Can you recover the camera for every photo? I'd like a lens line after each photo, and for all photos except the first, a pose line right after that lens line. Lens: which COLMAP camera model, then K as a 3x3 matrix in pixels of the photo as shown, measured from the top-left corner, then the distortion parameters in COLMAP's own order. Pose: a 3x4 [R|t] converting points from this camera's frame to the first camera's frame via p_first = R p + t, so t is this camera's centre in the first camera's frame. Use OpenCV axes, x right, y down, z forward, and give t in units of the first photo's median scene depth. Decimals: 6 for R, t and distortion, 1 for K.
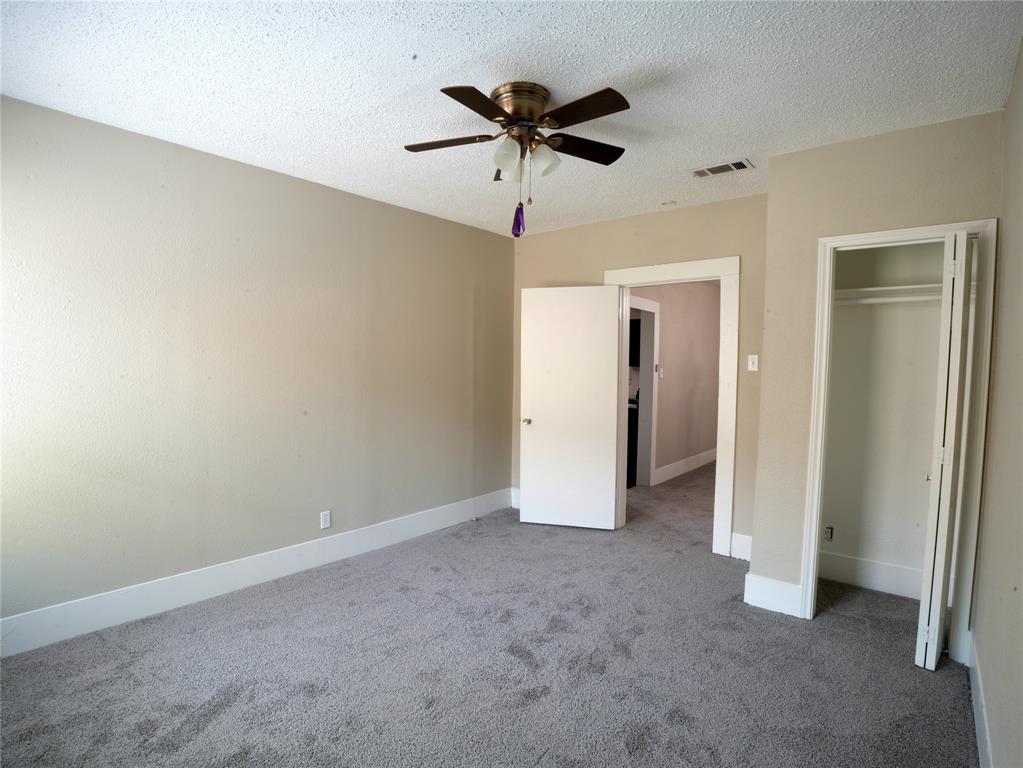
lens RADIAL K [[534.9, 0, 483.8], [0, 534.9, 384.2], [0, 0, 1]] dist [-0.063424, 0.017647]
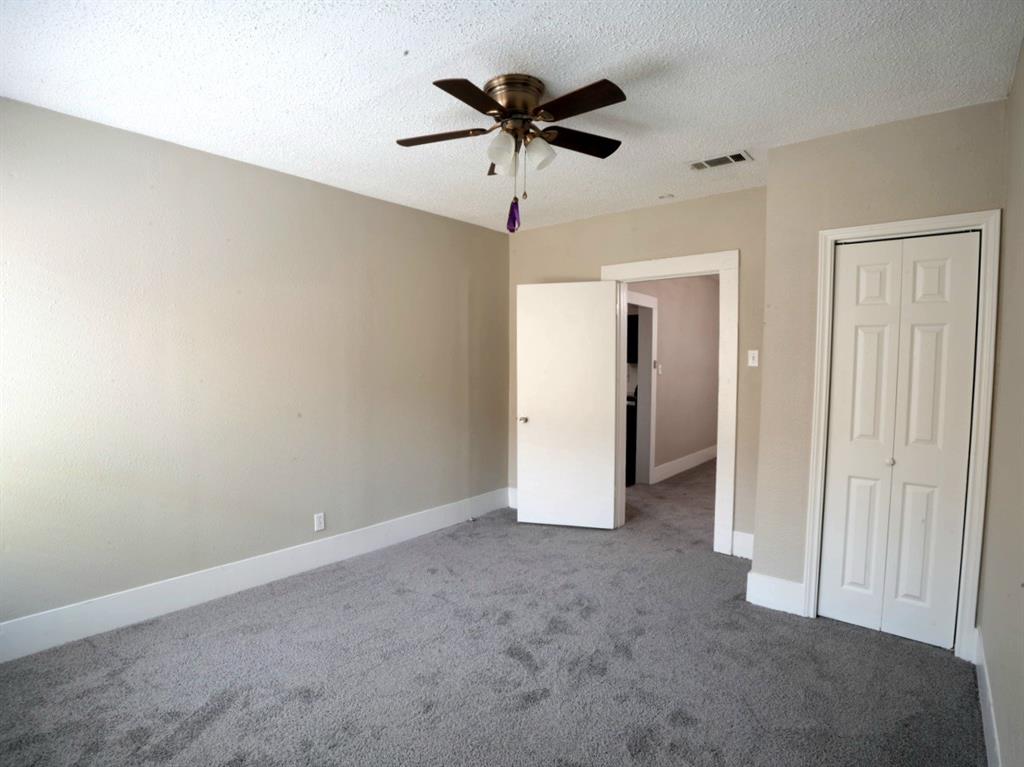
lens RADIAL K [[483.4, 0, 508.9], [0, 483.4, 379.2], [0, 0, 1]] dist [-0.015300, 0.001148]
pose [[0.998118, -0.009402, 0.060589, 0.000192], [0.009742, 0.999938, -0.005321, -0.000895], [-0.060536, 0.005902, 0.998149, 0.111316]]
